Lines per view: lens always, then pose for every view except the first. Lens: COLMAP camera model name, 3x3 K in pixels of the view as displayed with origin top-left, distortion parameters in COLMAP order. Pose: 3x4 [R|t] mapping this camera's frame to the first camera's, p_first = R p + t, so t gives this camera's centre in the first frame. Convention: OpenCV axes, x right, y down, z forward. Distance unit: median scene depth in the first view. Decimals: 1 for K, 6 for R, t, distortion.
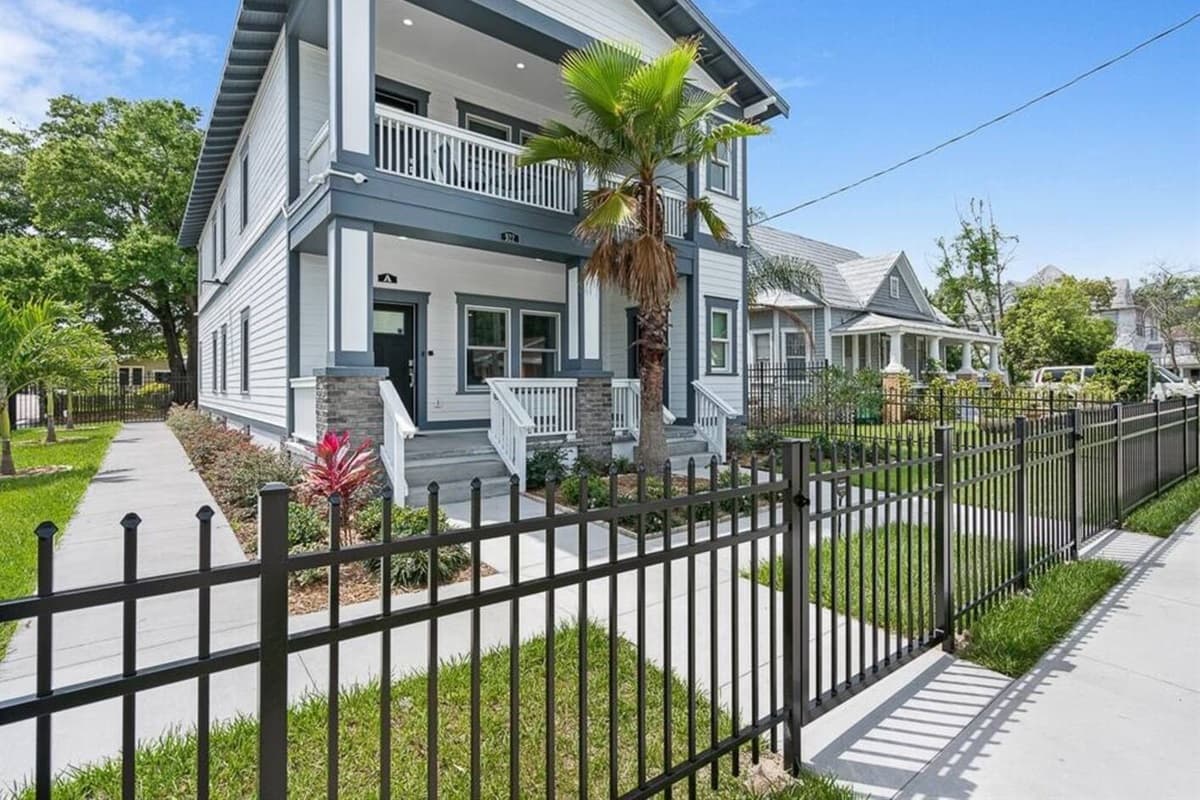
lens RADIAL K [[579.5, 0, 623.7], [0, 579.5, 381.4], [0, 0, 1]] dist [-0.000057, 0.000219]
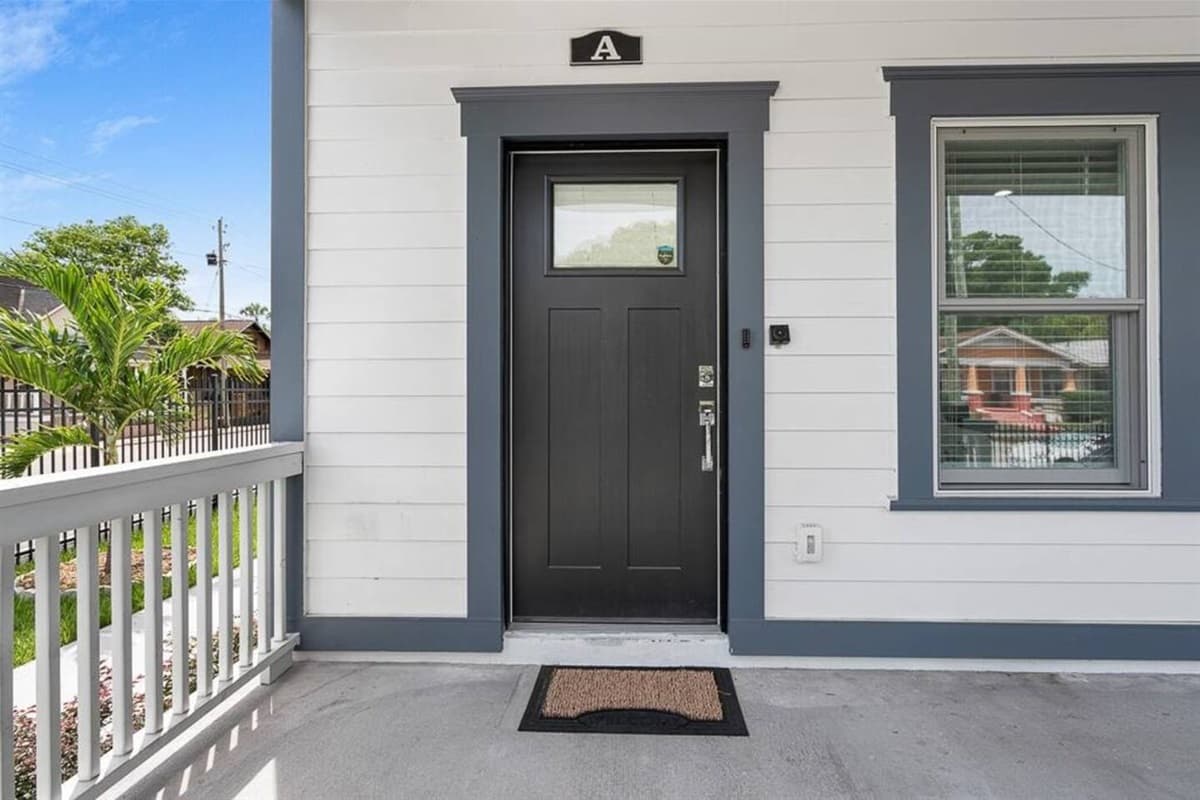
lens RADIAL K [[579.2, 0, 624.8], [0, 579.2, 380.5], [0, 0, 1]] dist [-0.000092, 0.000113]
pose [[0.757264, -0.006466, -0.653077, -0.217010], [0.001610, 0.999966, -0.008034, -0.026832], [0.653107, 0.005032, 0.757249, 0.750039]]
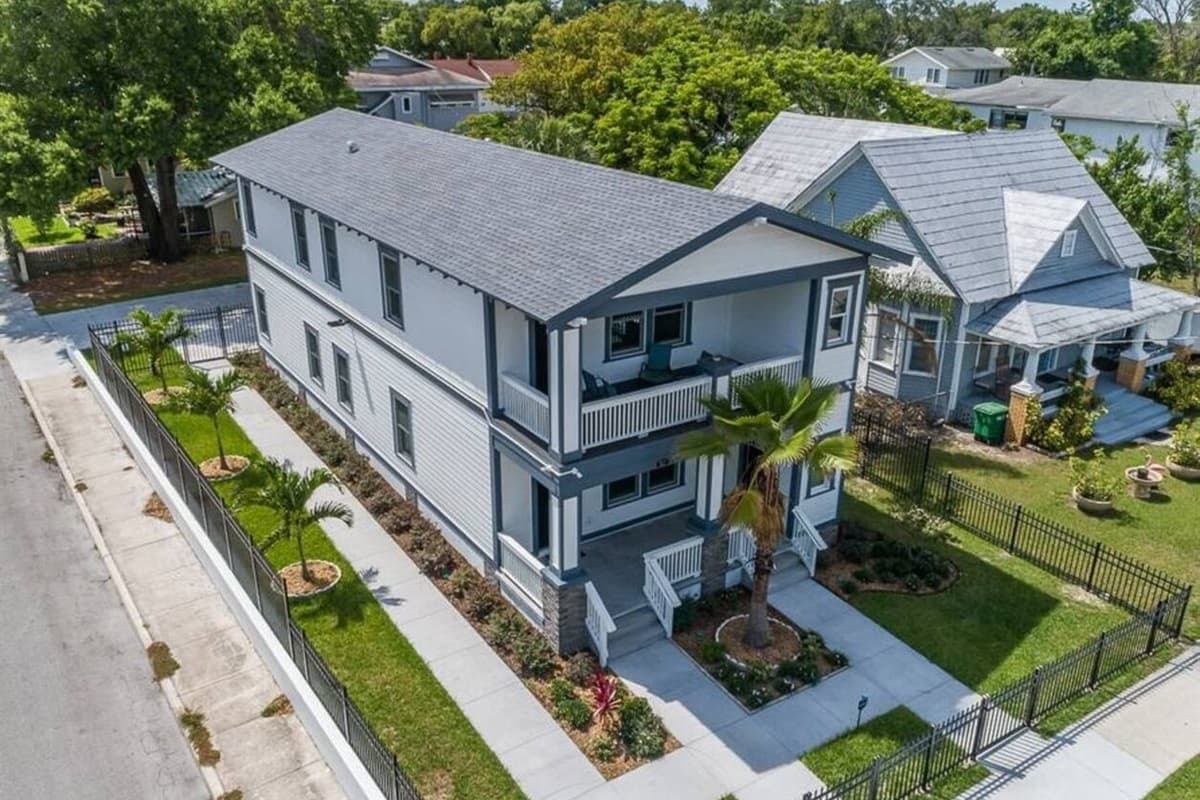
lens RADIAL K [[929.7, 0, 608.9], [0, 929.7, 399.1], [0, 0, 1]] dist [0.065354, -0.002713]
pose [[0.995919, 0.045956, -0.077669, -0.126792], [-0.013228, 0.925673, 0.378093, -0.958742], [0.089272, -0.375523, 0.922504, -0.761738]]
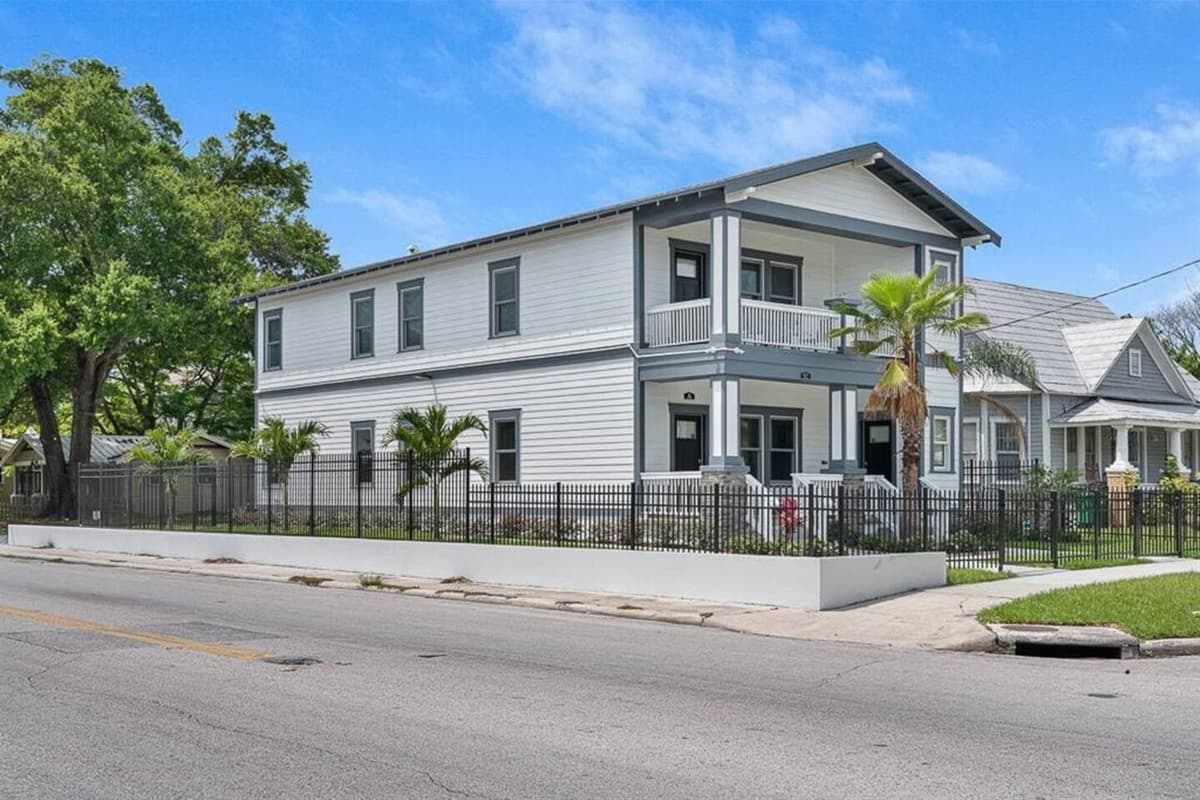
lens RADIAL K [[1415.7, 0, 599.4], [0, 1415.7, 454.4], [0, 0, 1]] dist [0.047731, 0.009245]
pose [[0.999967, 0.007016, 0.004186, -0.573455], [-0.006915, 0.999699, -0.023559, 0.026230], [-0.004350, 0.023530, 0.999714, -1.996809]]
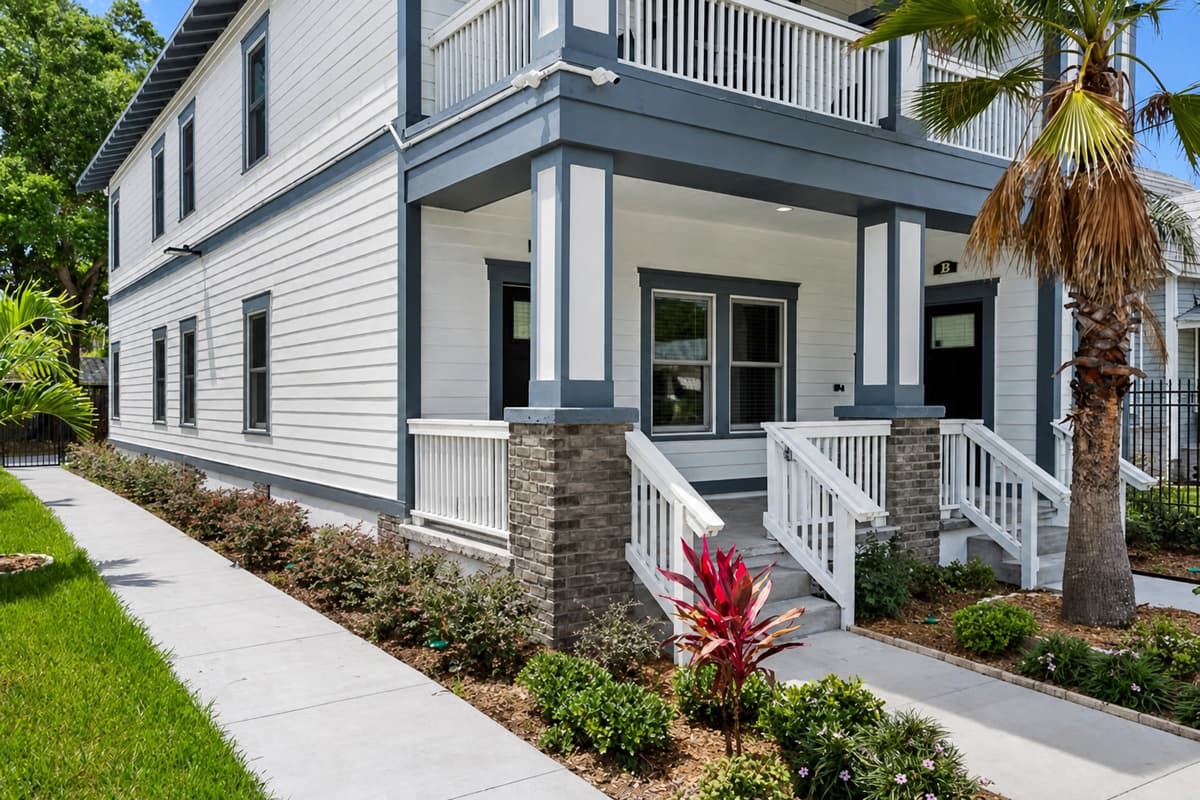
lens RADIAL K [[932.1, 0, 576.8], [0, 932.1, 417.4], [0, 0, 1]] dist [0.003197, -0.001661]
pose [[0.995582, 0.005321, -0.093741, -0.260702], [-0.002889, 0.999656, 0.026065, -0.026455], [0.093848, -0.025679, 0.995255, 0.052568]]
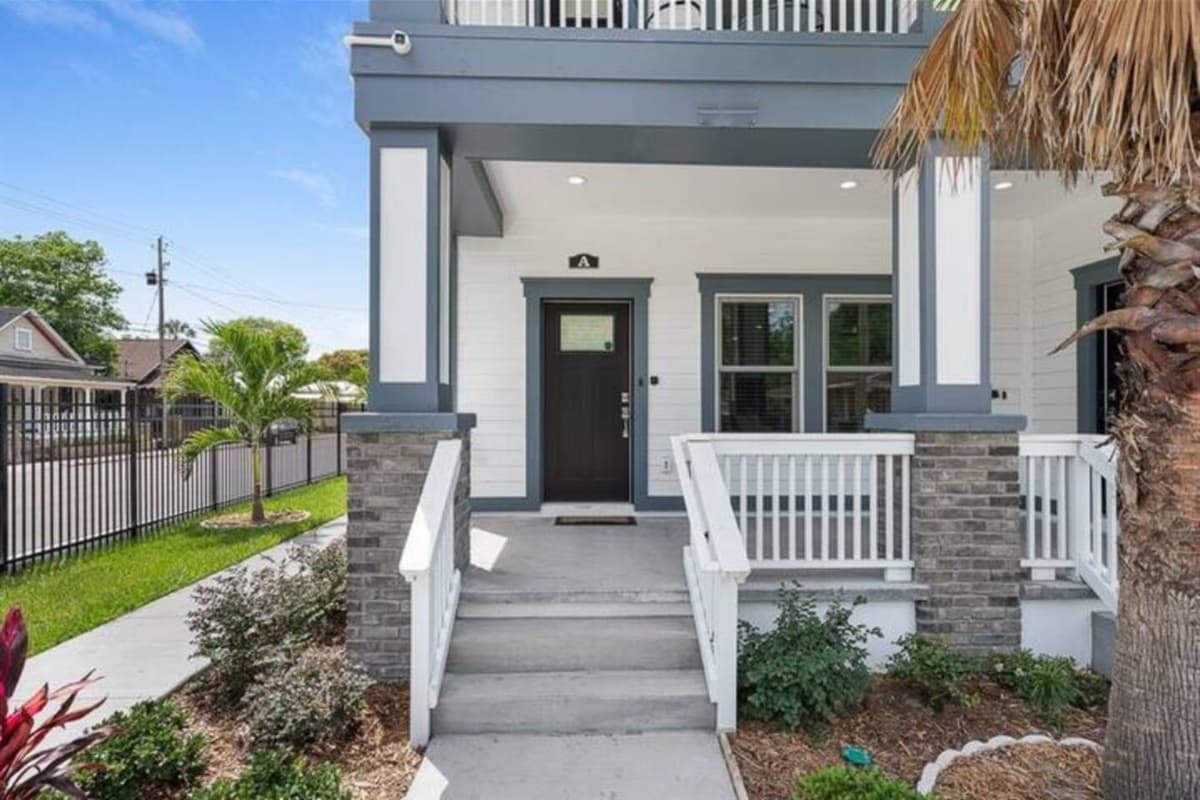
lens RADIAL K [[620.7, 0, 602.5], [0, 620.7, 405.6], [0, 0, 1]] dist [0.004764, 0.000962]
pose [[0.793359, -0.002046, -0.608750, 0.010456], [-0.000624, 0.999991, -0.004174, -0.019666], [0.608753, 0.003691, 0.793351, 0.449612]]
